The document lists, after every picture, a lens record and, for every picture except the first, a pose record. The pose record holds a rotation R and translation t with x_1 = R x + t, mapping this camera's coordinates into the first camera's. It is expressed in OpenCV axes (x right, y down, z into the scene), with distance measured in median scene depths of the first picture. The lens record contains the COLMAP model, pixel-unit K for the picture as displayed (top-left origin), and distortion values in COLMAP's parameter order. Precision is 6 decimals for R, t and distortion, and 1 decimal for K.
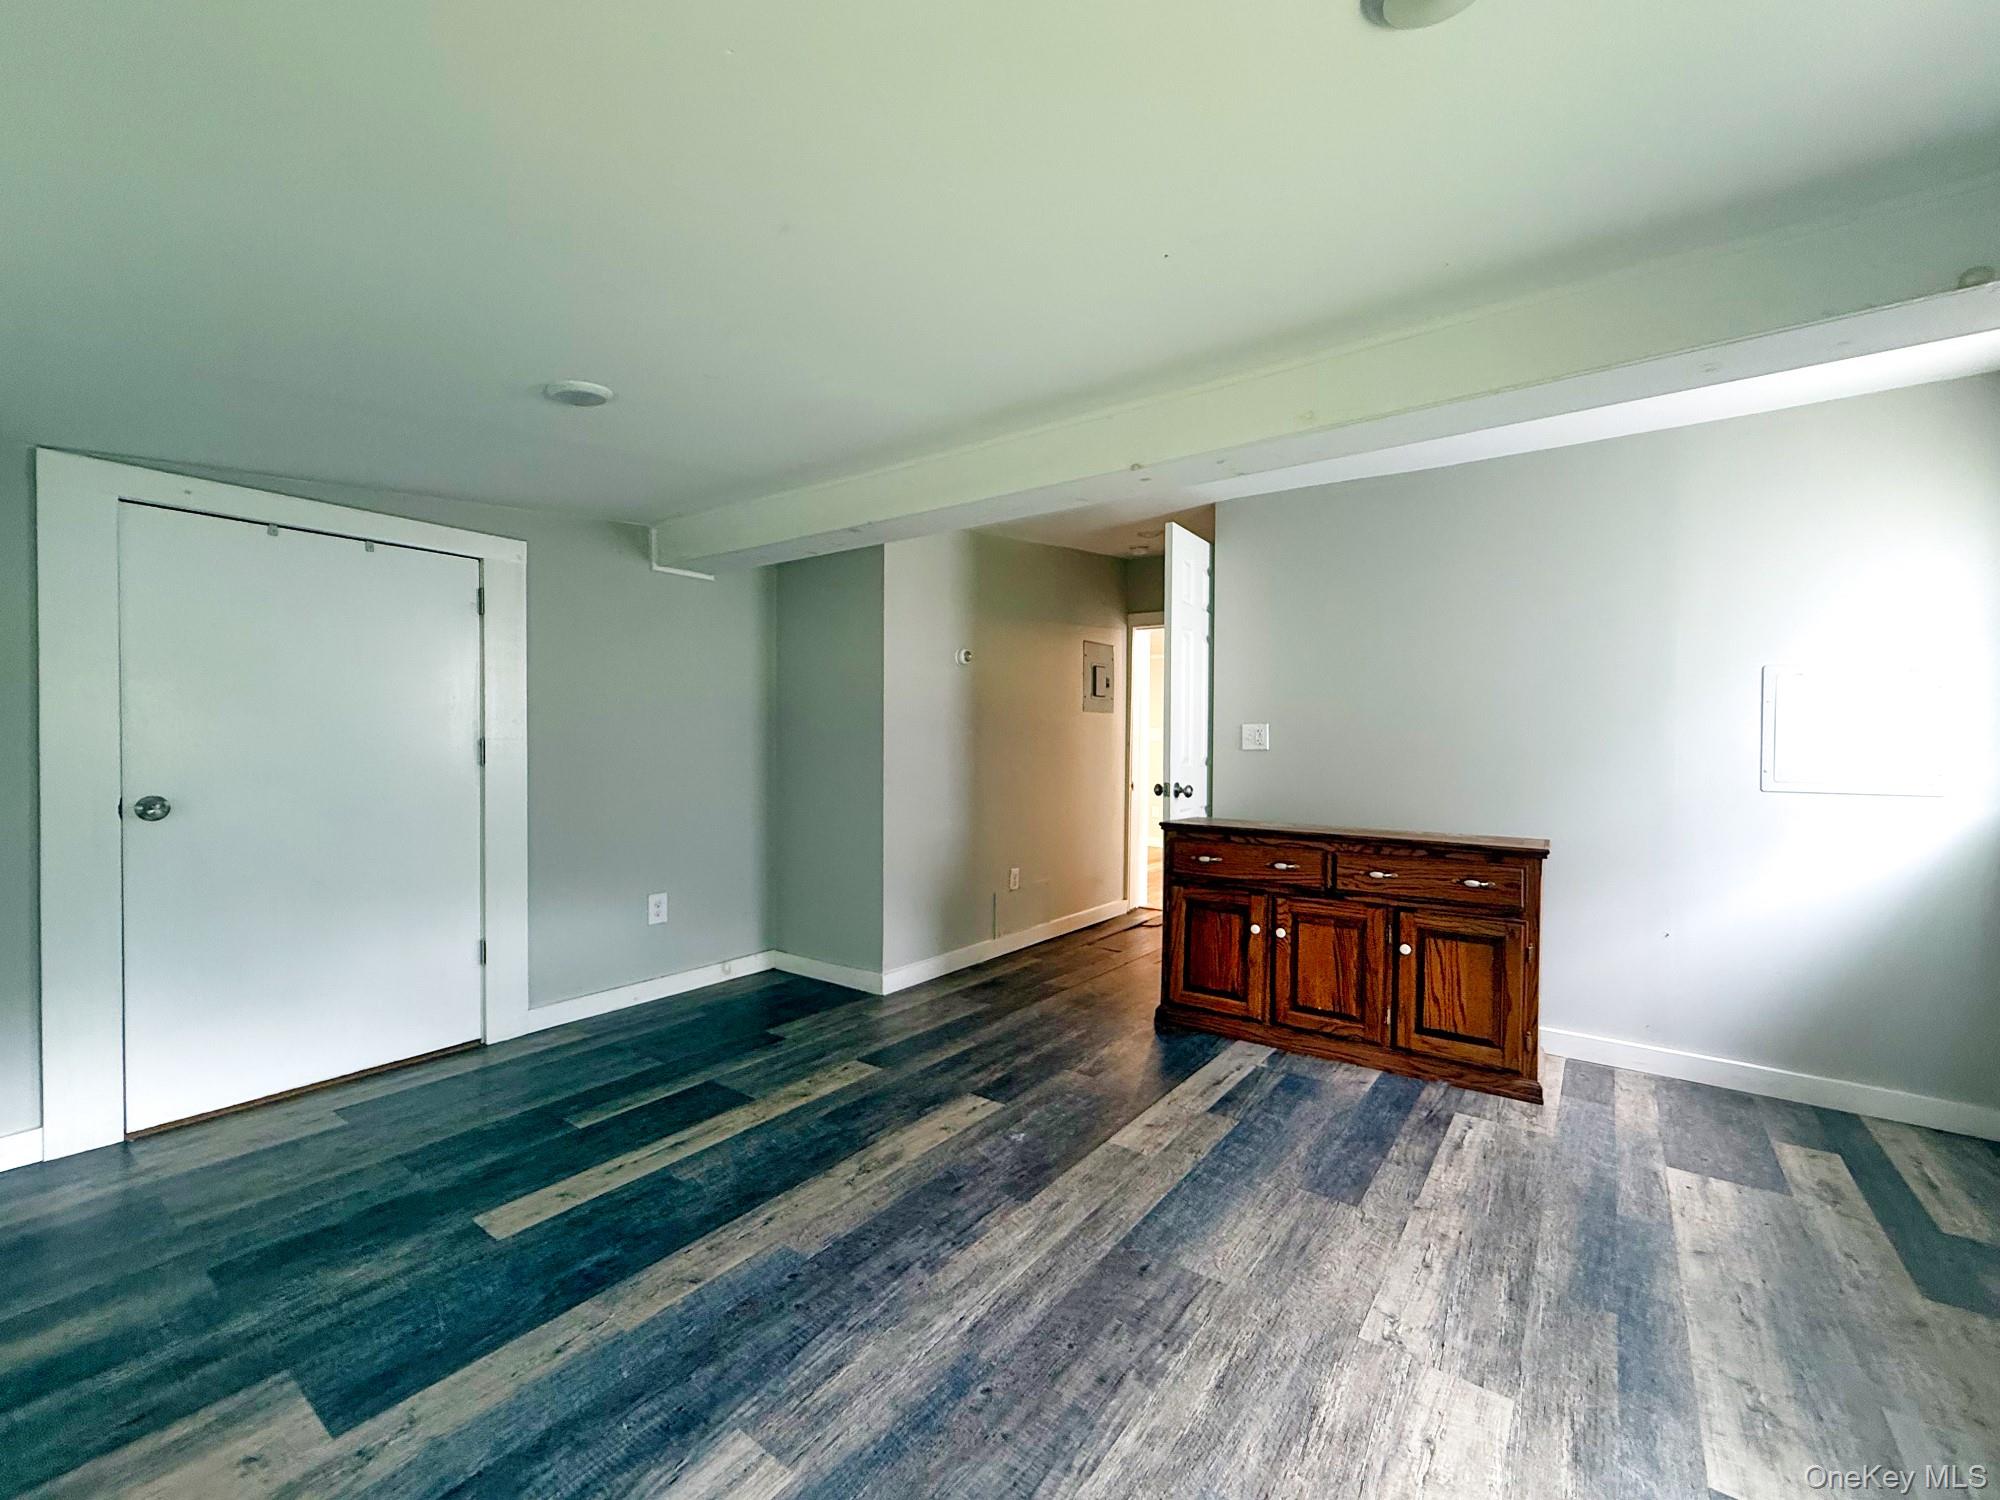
lens RADIAL K [[826.8, 0, 999.3], [0, 826.8, 750.6], [0, 0, 1]] dist [0.001209, -0.000354]
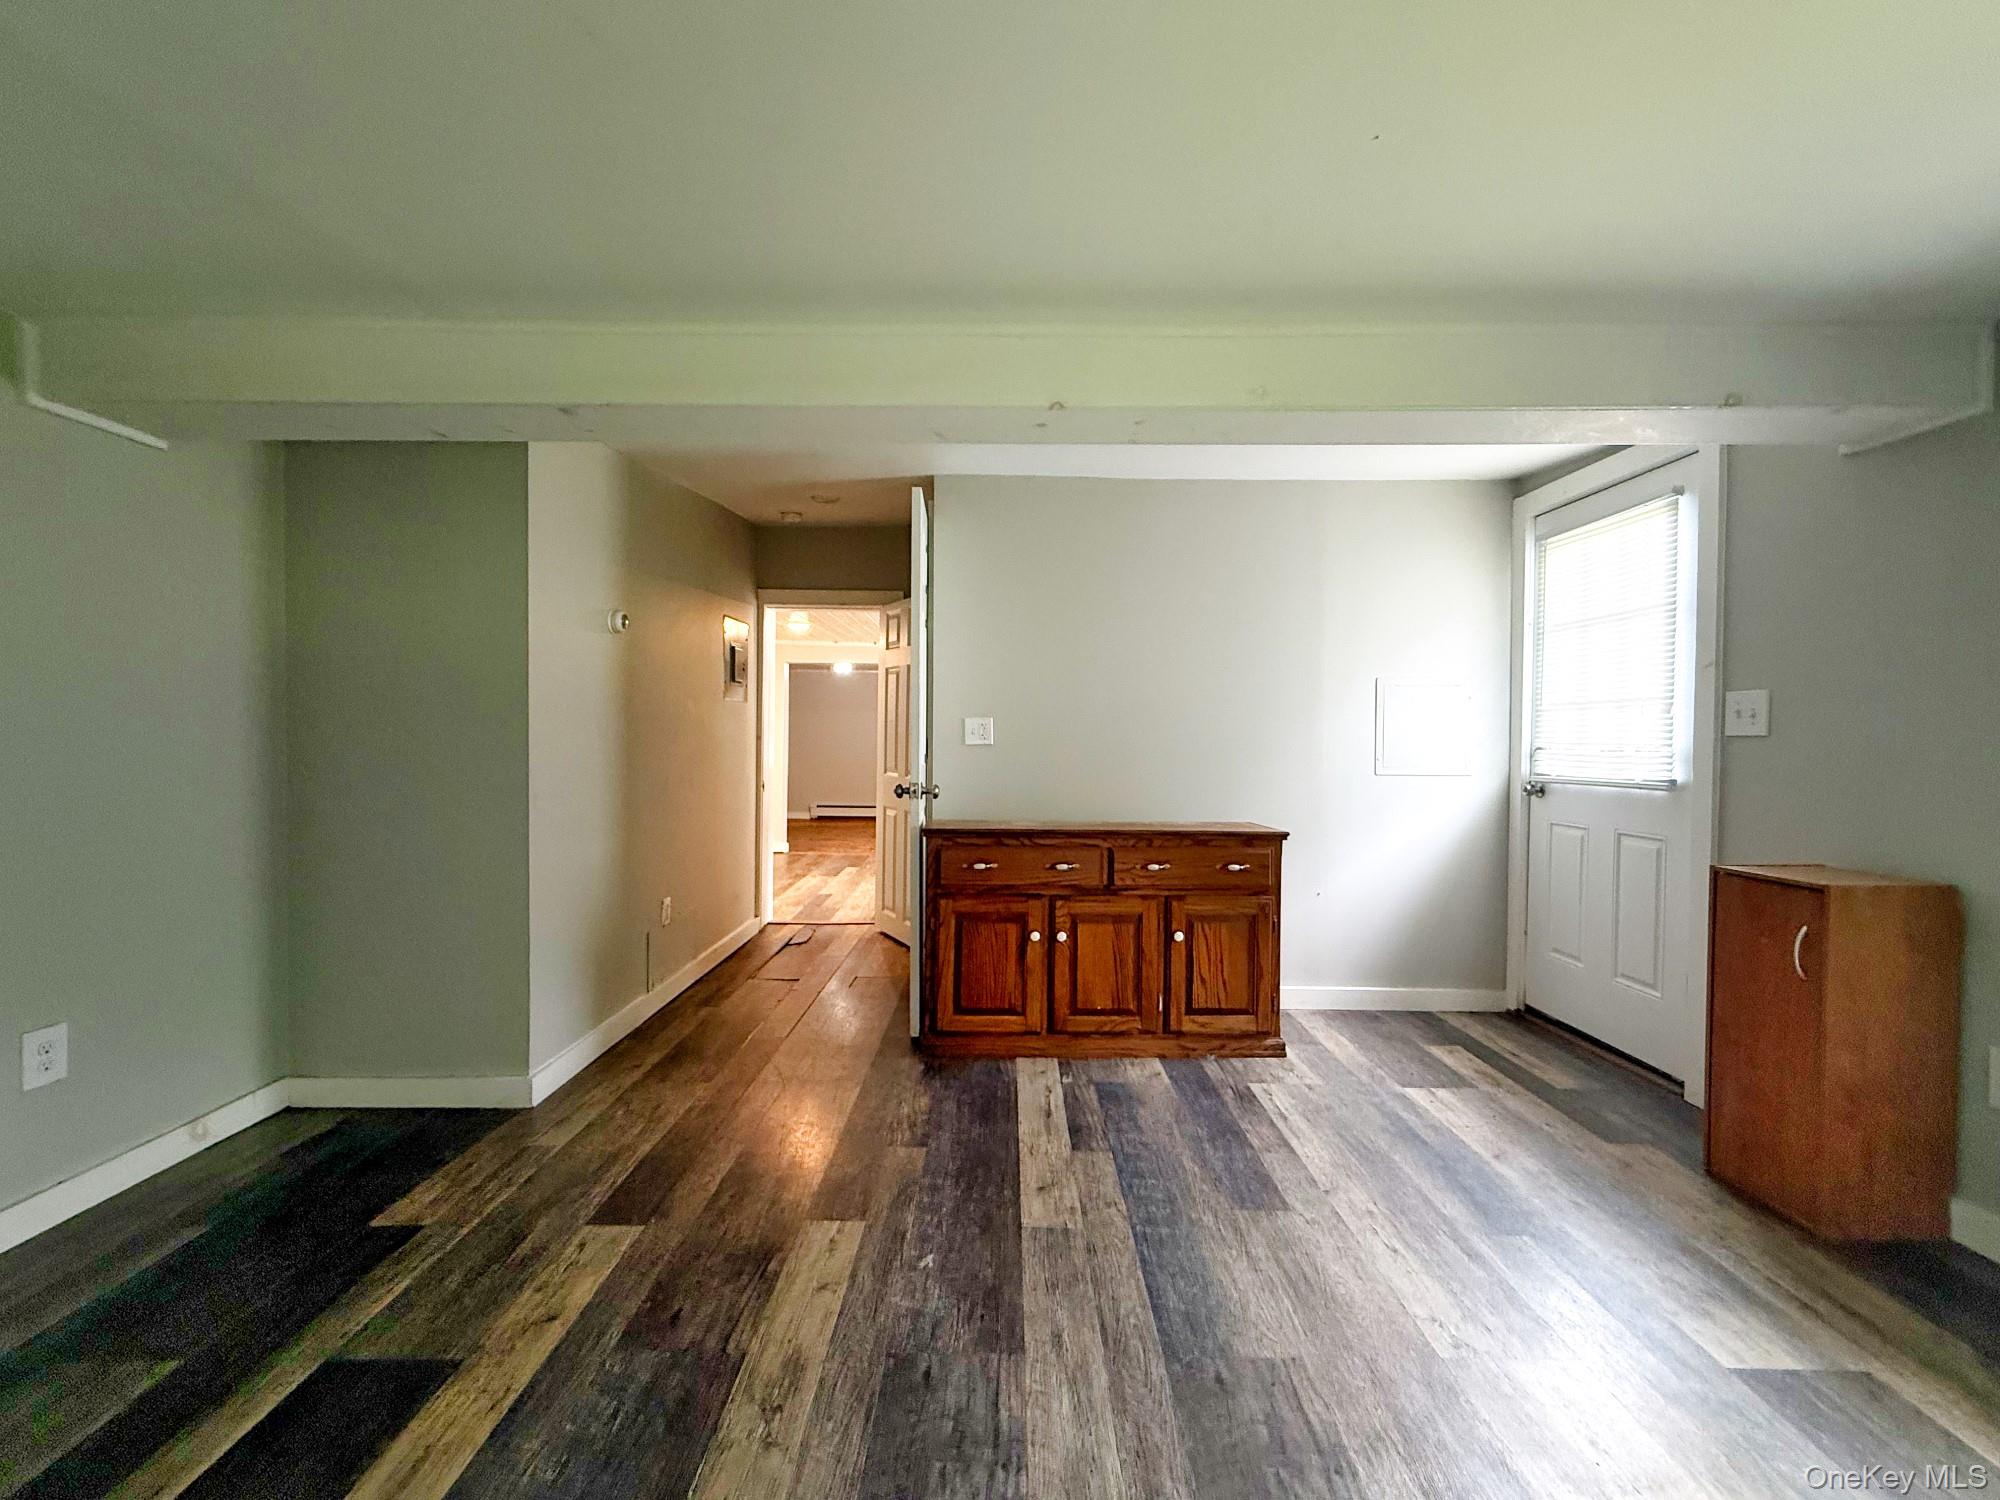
lens RADIAL K [[826.8, 0, 997.7], [0, 826.8, 750.0], [0, 0, 1]] dist [0.001209, -0.000354]
pose [[0.809855, -0.010583, 0.586535, -0.332360], [0.005429, 0.999930, 0.010545, -0.007156], [-0.586605, -0.005356, 0.809855, 0.323666]]
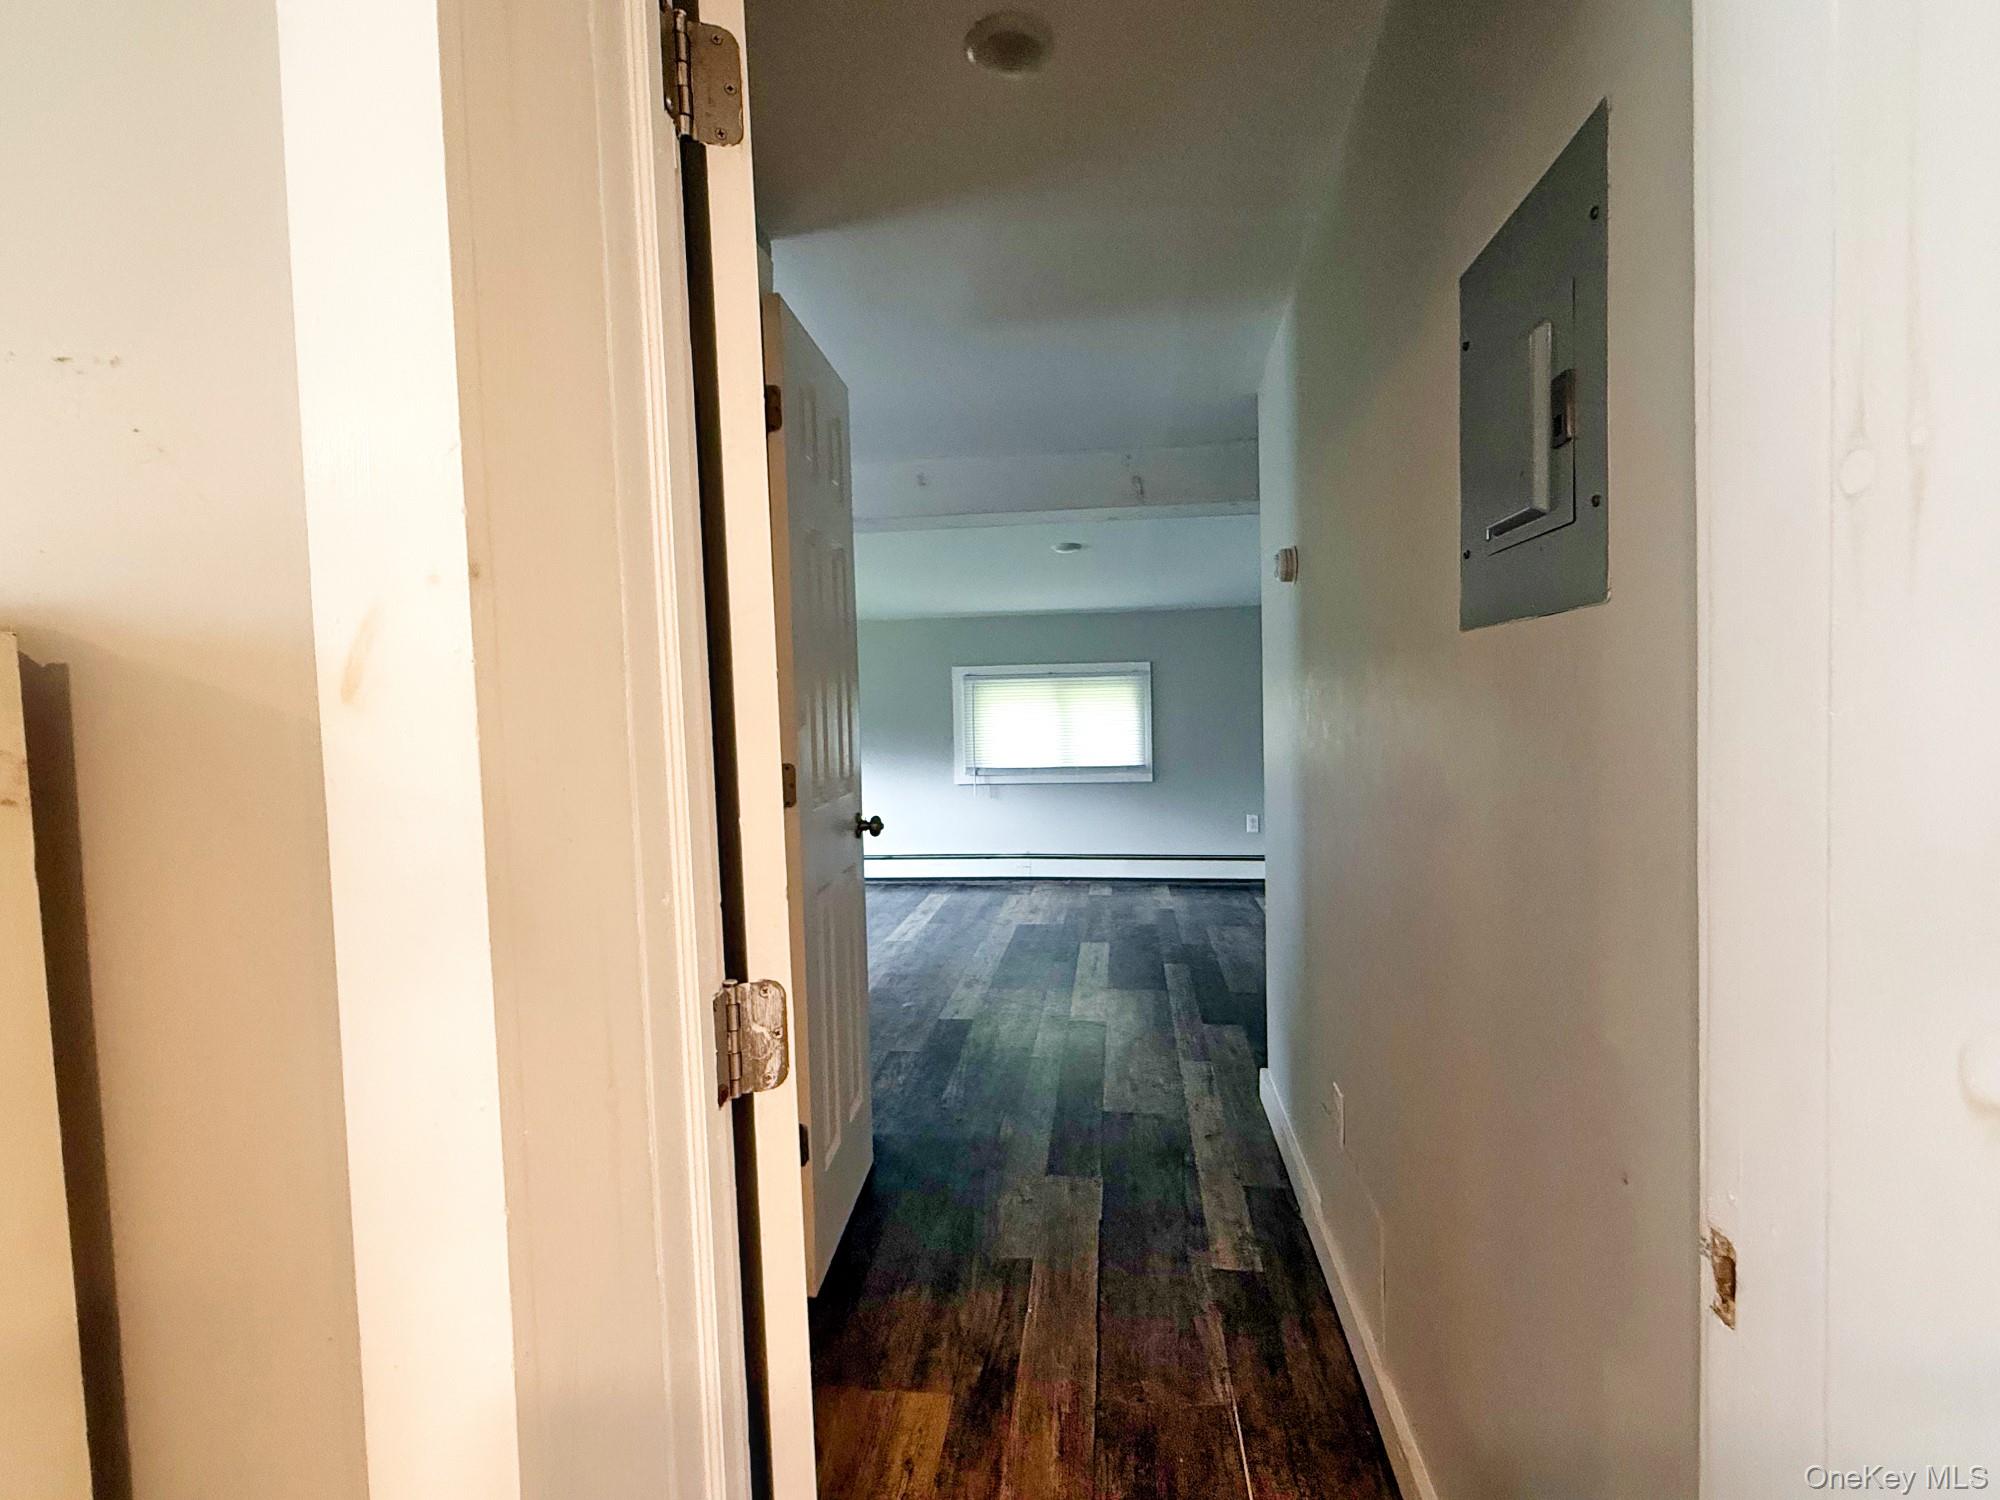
lens RADIAL K [[1006.9, 0, 993.1], [0, 1006.9, 749.3], [0, 0, 1]] dist [0.002031, 0.000292]
pose [[-0.870436, 0.042914, -0.490407, 0.672683], [0.015567, 0.998094, 0.059710, -0.072072], [0.492035, 0.044340, -0.869446, 2.365453]]
